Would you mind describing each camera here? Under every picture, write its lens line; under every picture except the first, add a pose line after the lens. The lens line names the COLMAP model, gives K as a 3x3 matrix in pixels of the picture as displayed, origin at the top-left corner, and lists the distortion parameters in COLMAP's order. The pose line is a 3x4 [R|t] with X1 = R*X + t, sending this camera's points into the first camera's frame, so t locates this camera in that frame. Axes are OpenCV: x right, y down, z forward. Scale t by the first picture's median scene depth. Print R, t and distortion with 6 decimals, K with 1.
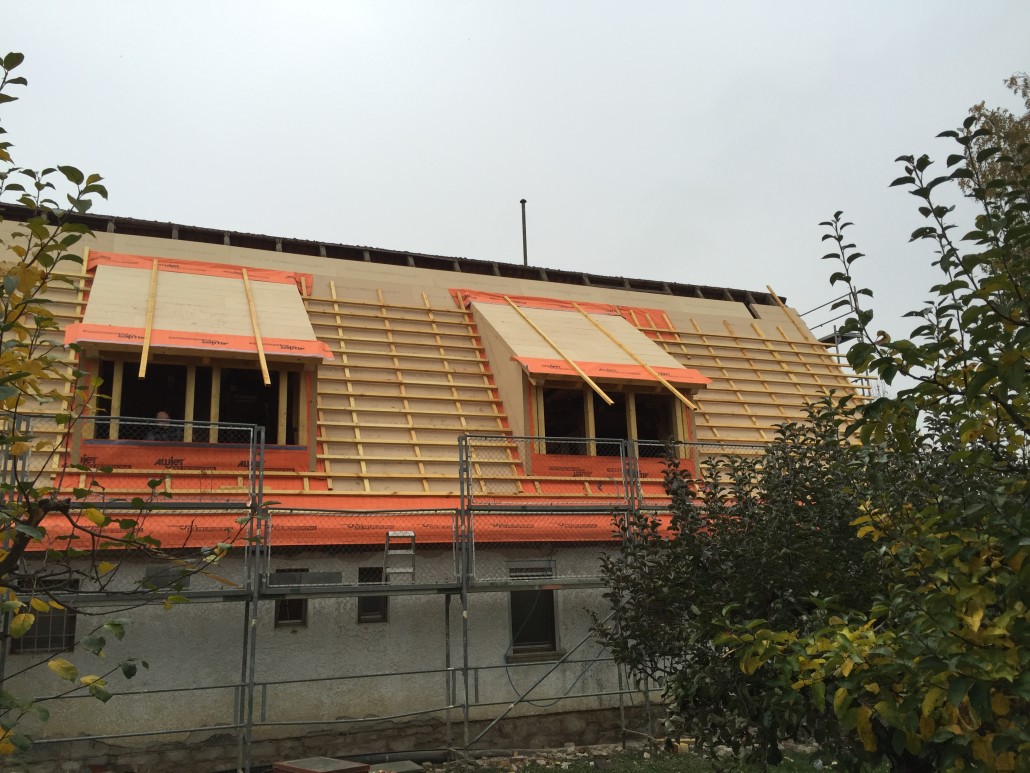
lens RADIAL K [[865.4, 0, 514.7], [0, 865.4, 394.6], [0, 0, 1]] dist [0.033932, -0.005183]
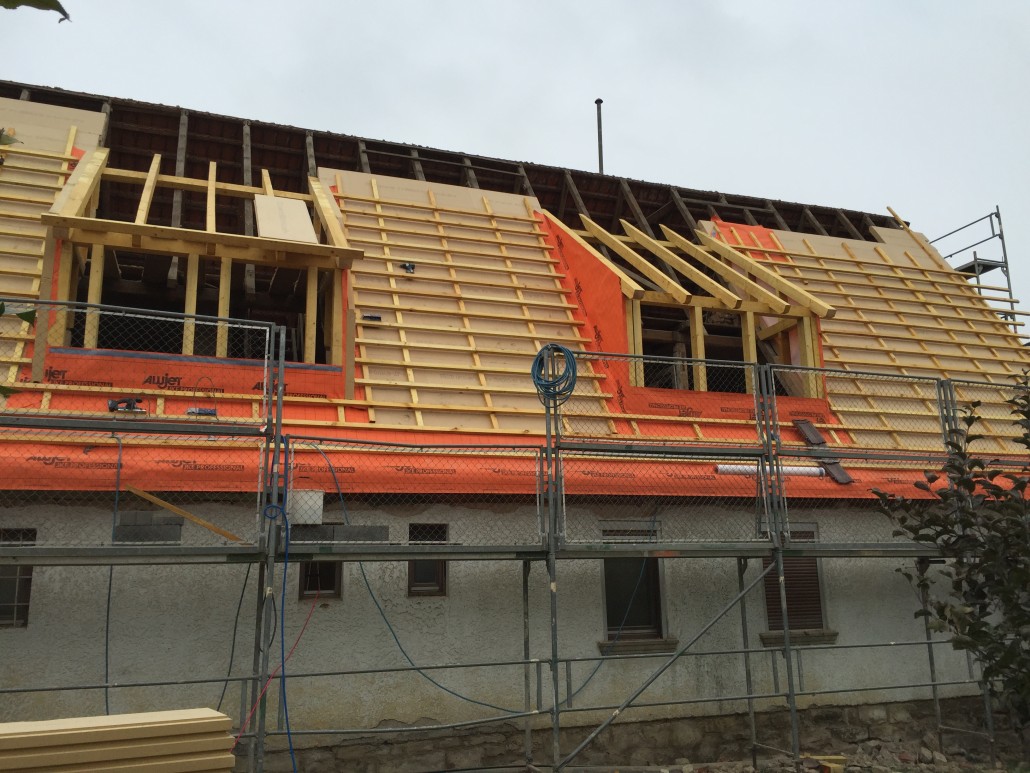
lens RADIAL K [[883.2, 0, 515.0], [0, 883.2, 386.5], [0, 0, 1]] dist [0.033757, -0.004692]
pose [[0.999070, 0.009639, -0.042018, -0.052149], [-0.008847, 0.999780, 0.019004, 0.059609], [0.042192, -0.018615, 0.998936, 0.217448]]
